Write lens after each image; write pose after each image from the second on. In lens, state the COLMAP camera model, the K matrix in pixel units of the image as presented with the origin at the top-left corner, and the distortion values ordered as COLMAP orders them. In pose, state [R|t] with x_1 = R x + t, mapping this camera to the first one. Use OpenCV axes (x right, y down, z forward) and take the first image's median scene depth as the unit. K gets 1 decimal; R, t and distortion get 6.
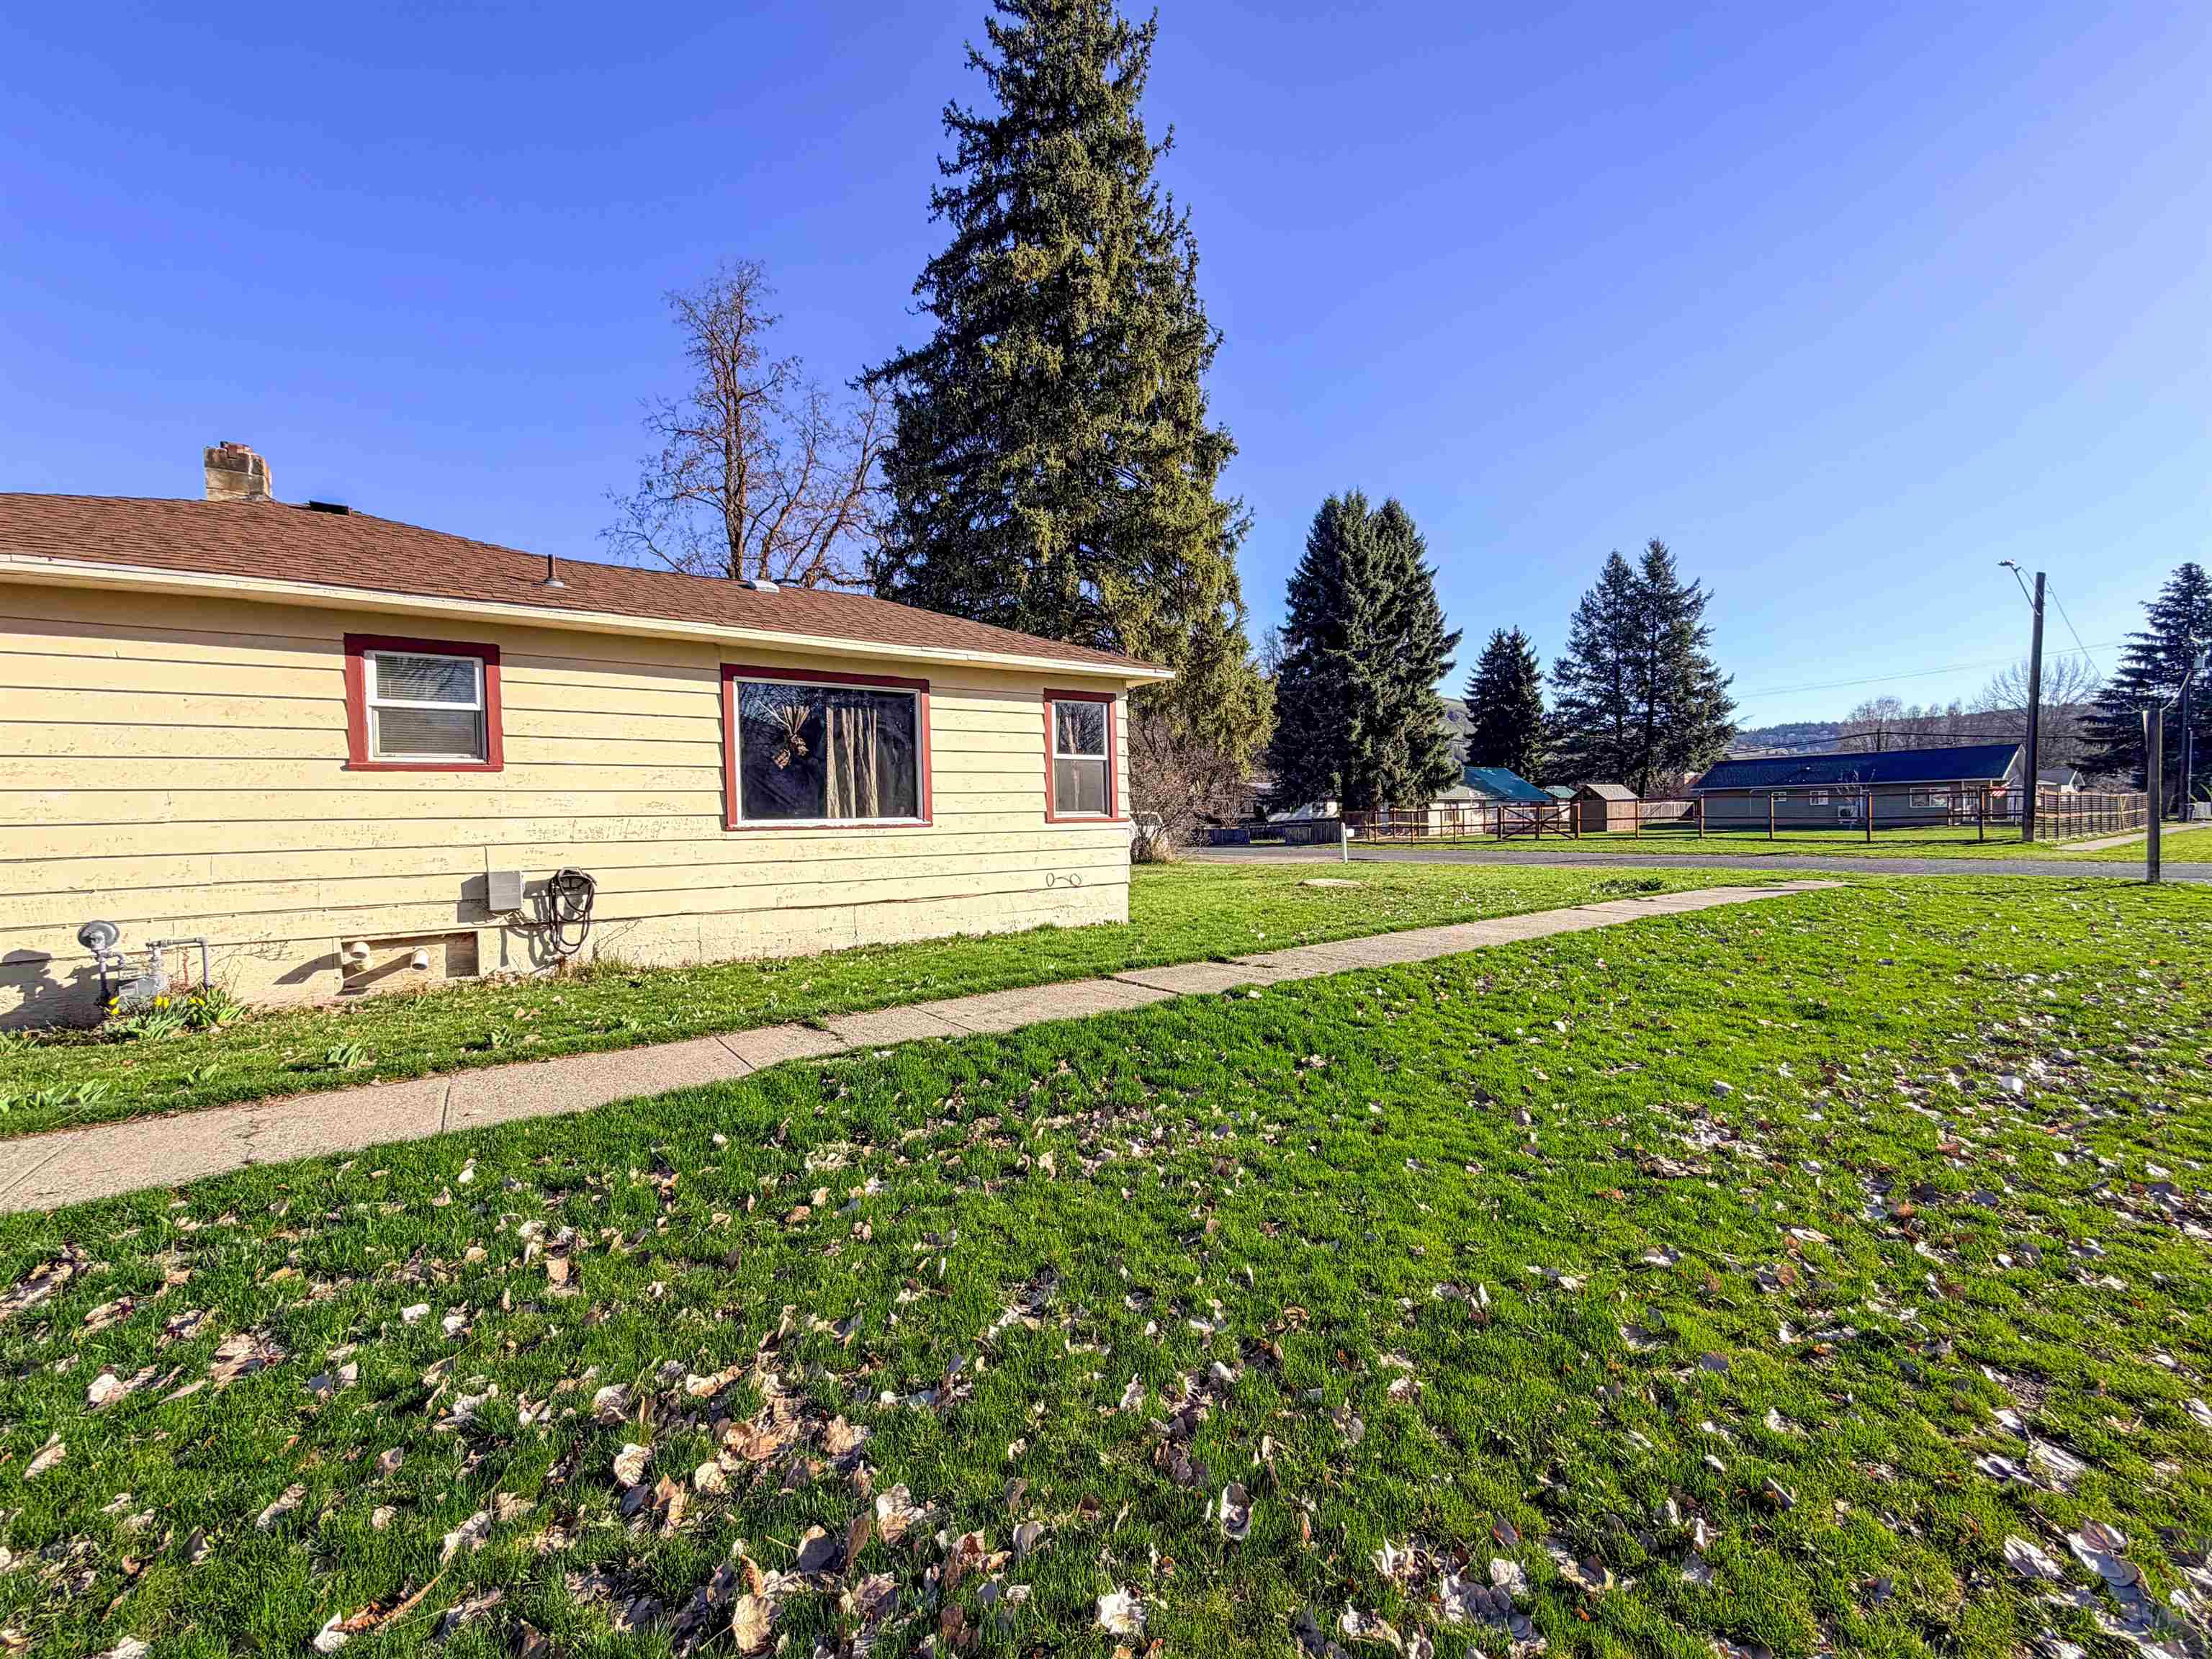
lens RADIAL K [[878.2, 0, 1111.6], [0, 878.2, 839.4], [0, 0, 1]] dist [0.000404, 0.000337]
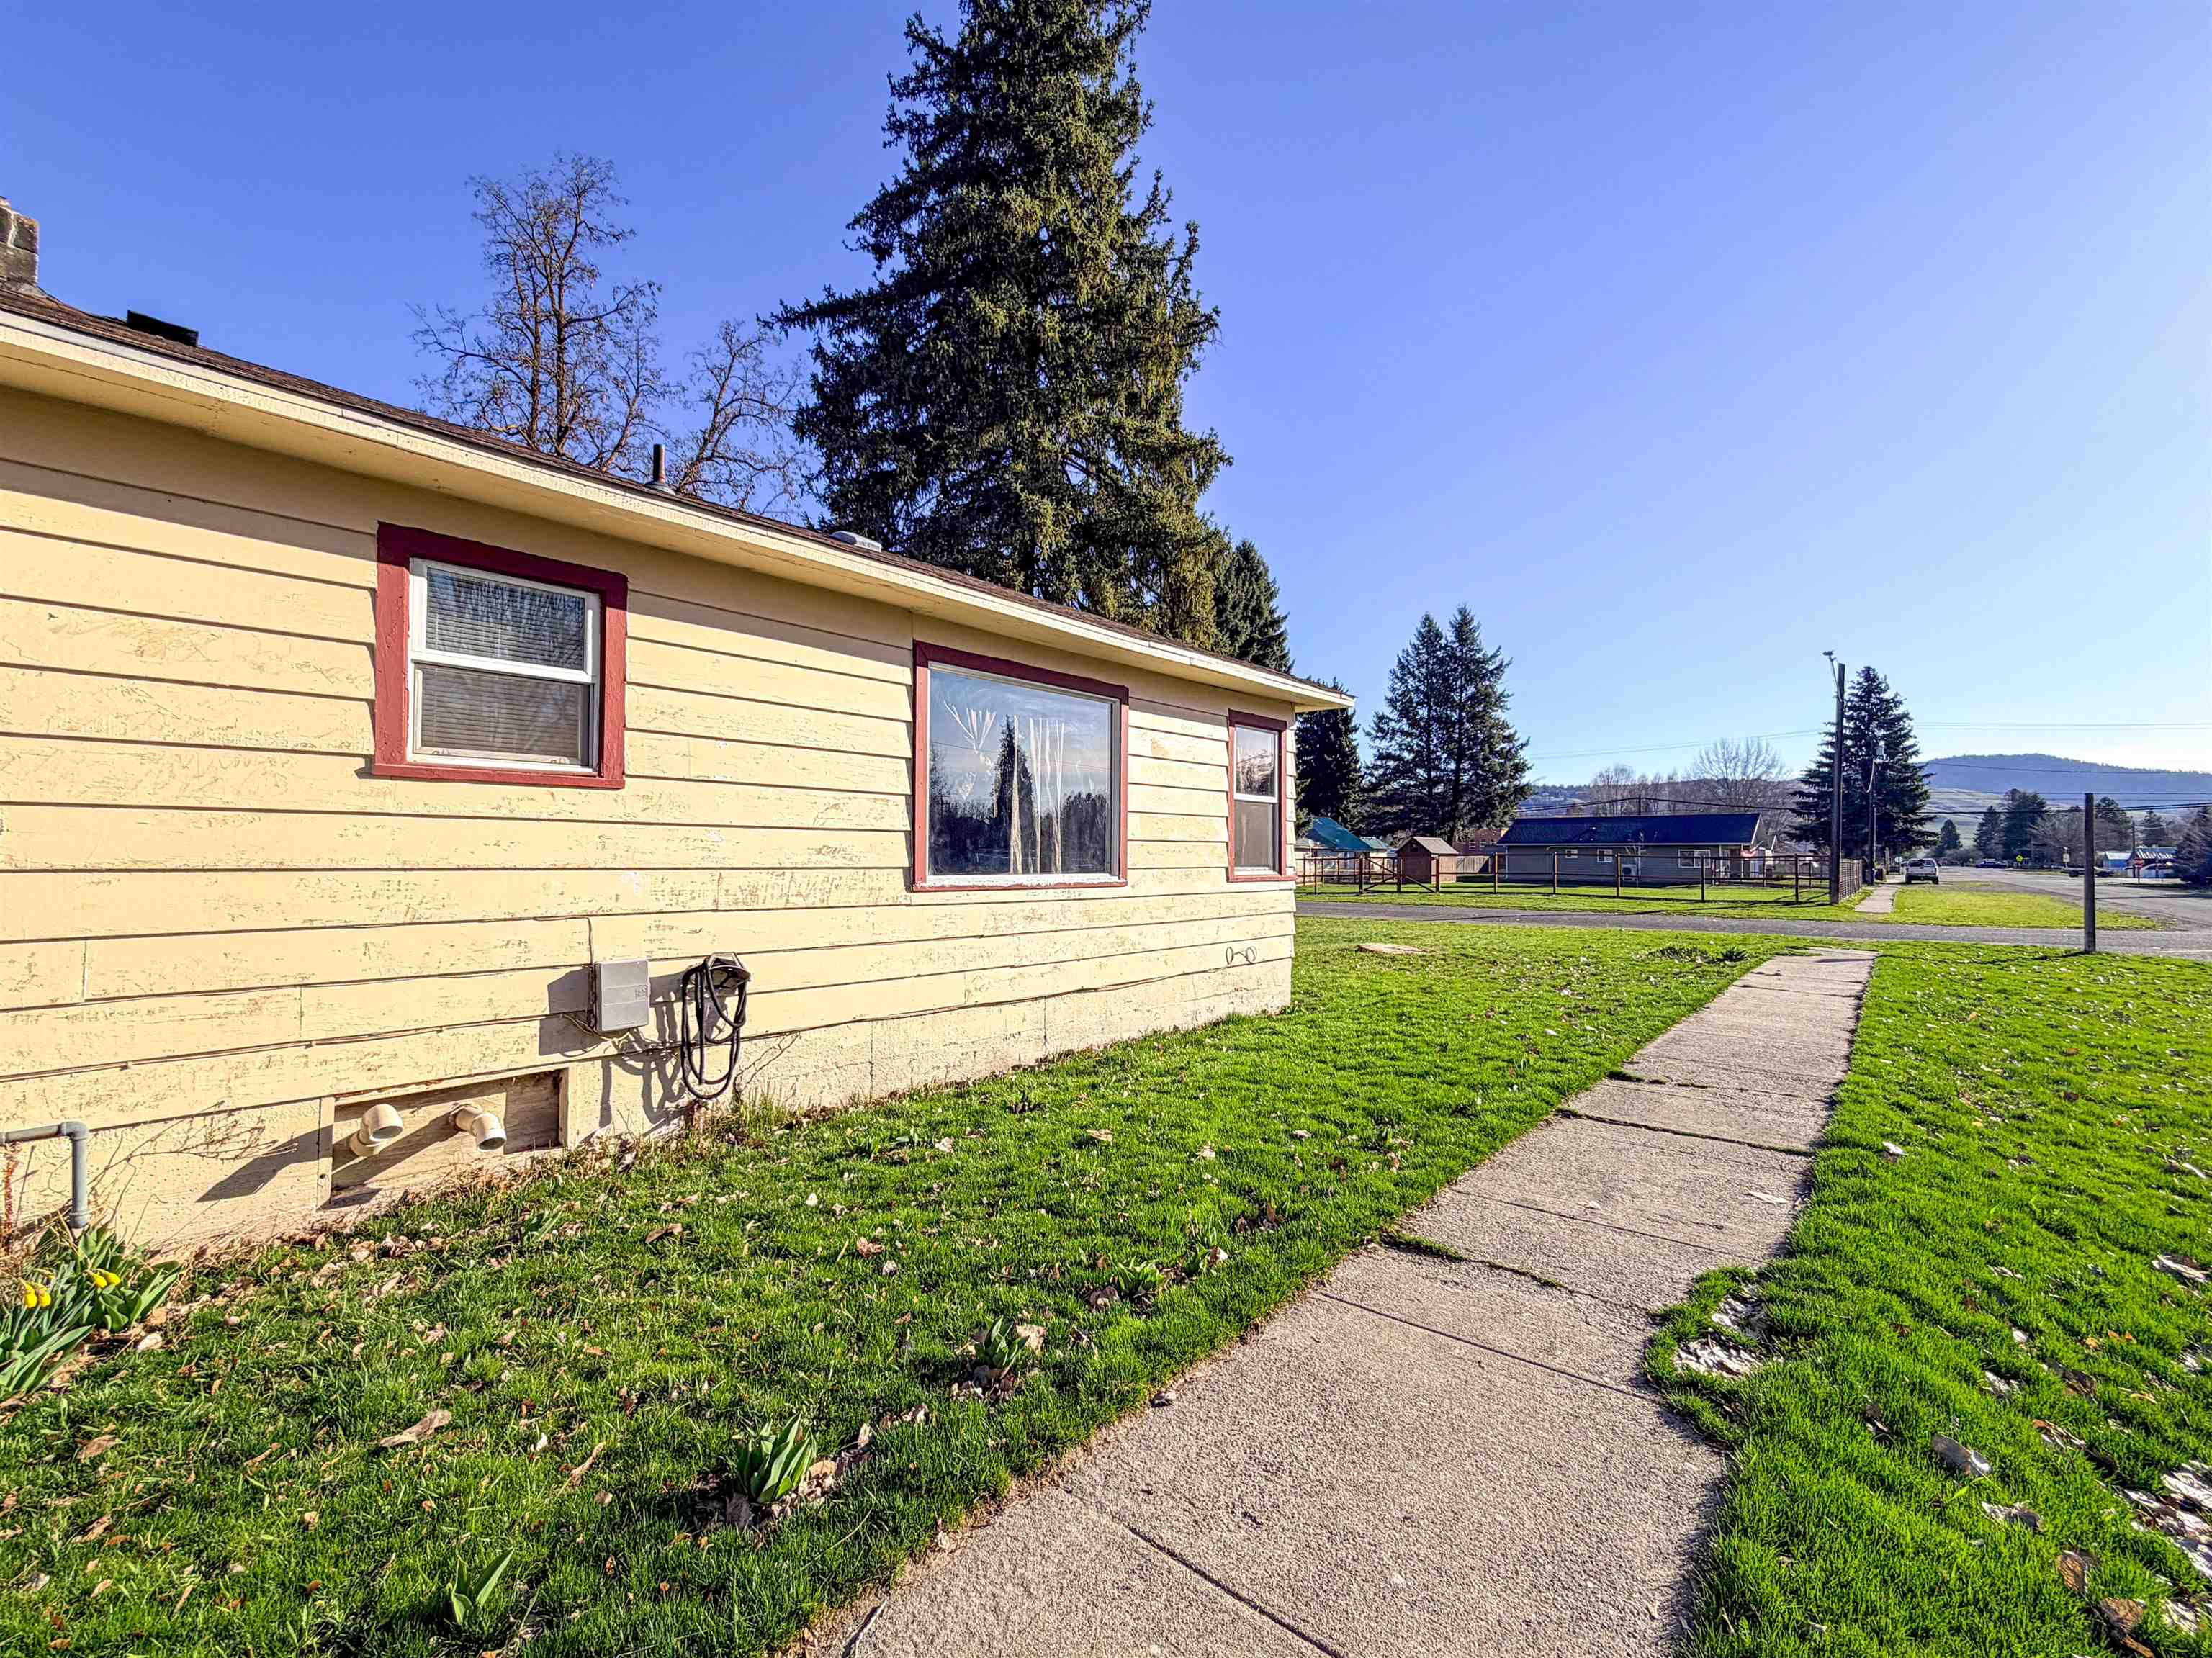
lens RADIAL K [[930.3, 0, 1101.8], [0, 930.3, 837.1], [0, 0, 1]] dist [0.001999, -0.000035]
pose [[0.970890, 0.031591, 0.237433, -0.217434], [-0.020616, 0.998607, -0.048563, -0.009199], [-0.238636, 0.042254, 0.970189, 0.133038]]
